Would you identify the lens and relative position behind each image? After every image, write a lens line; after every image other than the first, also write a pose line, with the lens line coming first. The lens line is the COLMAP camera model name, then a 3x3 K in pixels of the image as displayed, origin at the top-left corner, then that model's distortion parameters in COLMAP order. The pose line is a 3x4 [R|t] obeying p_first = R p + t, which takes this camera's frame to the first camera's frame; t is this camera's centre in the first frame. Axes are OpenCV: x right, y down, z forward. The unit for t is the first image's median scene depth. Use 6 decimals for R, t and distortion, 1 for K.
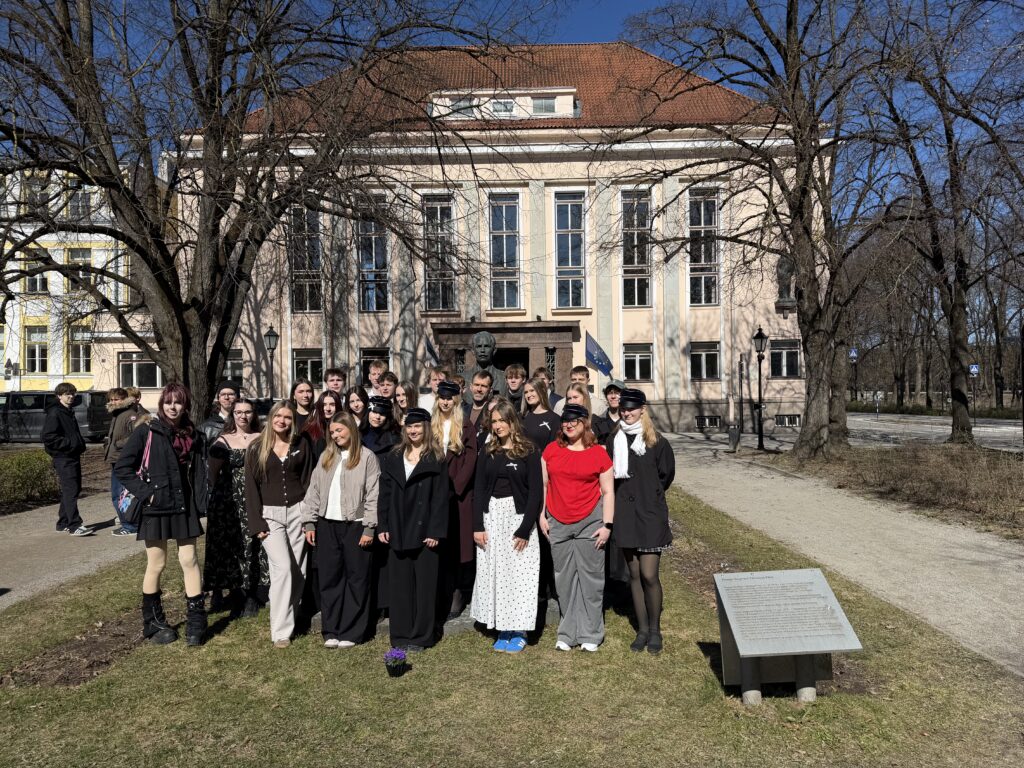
lens RADIAL K [[727.4, 0, 512.1], [0, 727.4, 389.0], [0, 0, 1]] dist [0.033075, -0.038580]
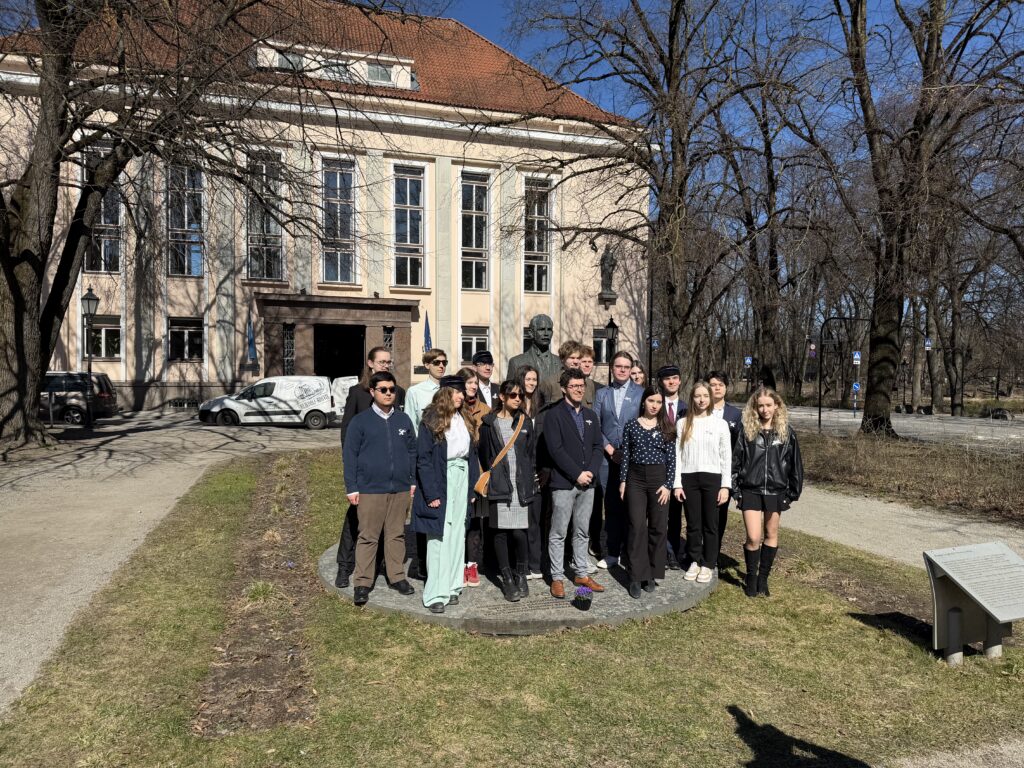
lens RADIAL K [[727.4, 0, 513.3], [0, 727.4, 394.0], [0, 0, 1]] dist [0.033075, -0.038580]
pose [[0.952314, 0.014926, 0.304753, -0.118856], [-0.025328, 0.999223, 0.030208, -0.000242], [-0.304066, -0.036487, 0.951952, 0.026761]]
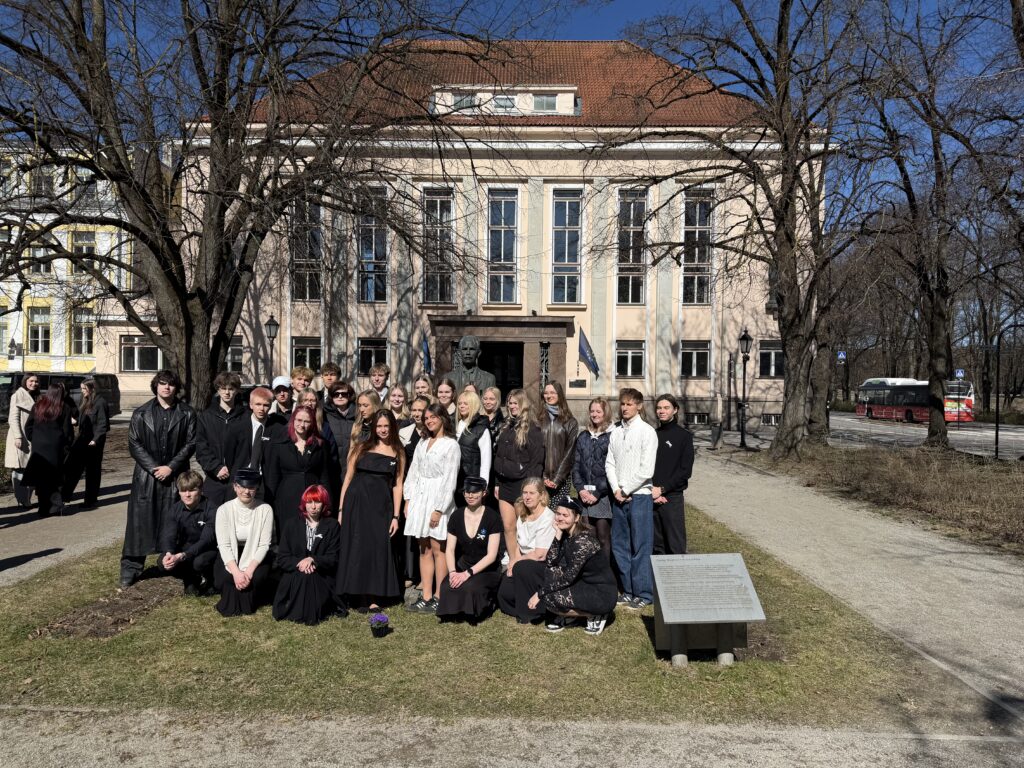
lens RADIAL K [[727.4, 0, 512.5], [0, 727.4, 391.2], [0, 0, 1]] dist [0.033075, -0.038580]
pose [[0.999652, 0.026067, 0.003978, 0.007499], [-0.026128, 0.999529, 0.016080, -0.004516], [-0.003557, -0.016178, 0.999863, -0.030764]]
